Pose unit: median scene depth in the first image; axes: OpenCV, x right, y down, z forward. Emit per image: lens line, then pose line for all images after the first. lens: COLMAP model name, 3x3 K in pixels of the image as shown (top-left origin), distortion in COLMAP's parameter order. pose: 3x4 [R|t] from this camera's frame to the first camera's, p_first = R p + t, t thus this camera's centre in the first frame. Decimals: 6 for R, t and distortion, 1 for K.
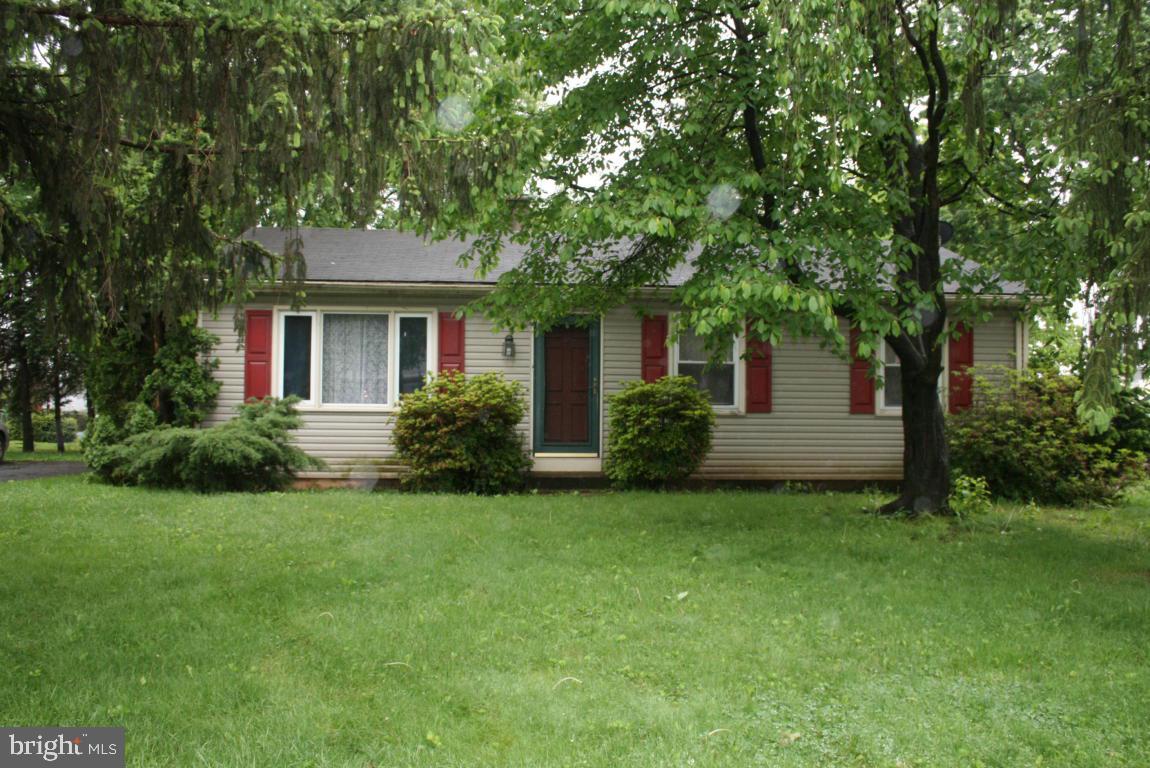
lens RADIAL K [[1048.4, 0, 570.6], [0, 1048.4, 384.4], [0, 0, 1]] dist [-0.054053, 0.000000]
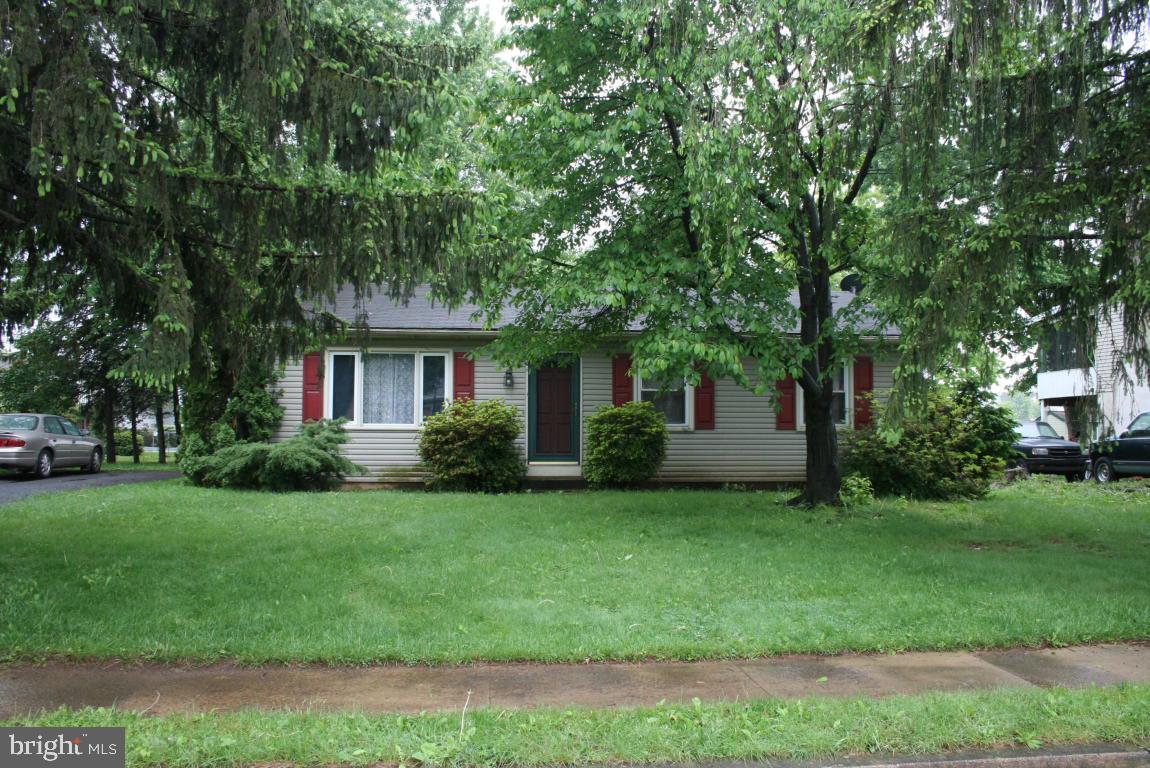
lens RADIAL K [[955.7, 0, 579.6], [0, 955.7, 388.7], [0, 0, 1]] dist [-0.127598, 0.088744]
pose [[0.999889, -0.003550, 0.014445, 0.013892], [0.003753, 0.999894, -0.014043, -0.008895], [-0.014394, 0.014096, 0.999797, -0.213575]]
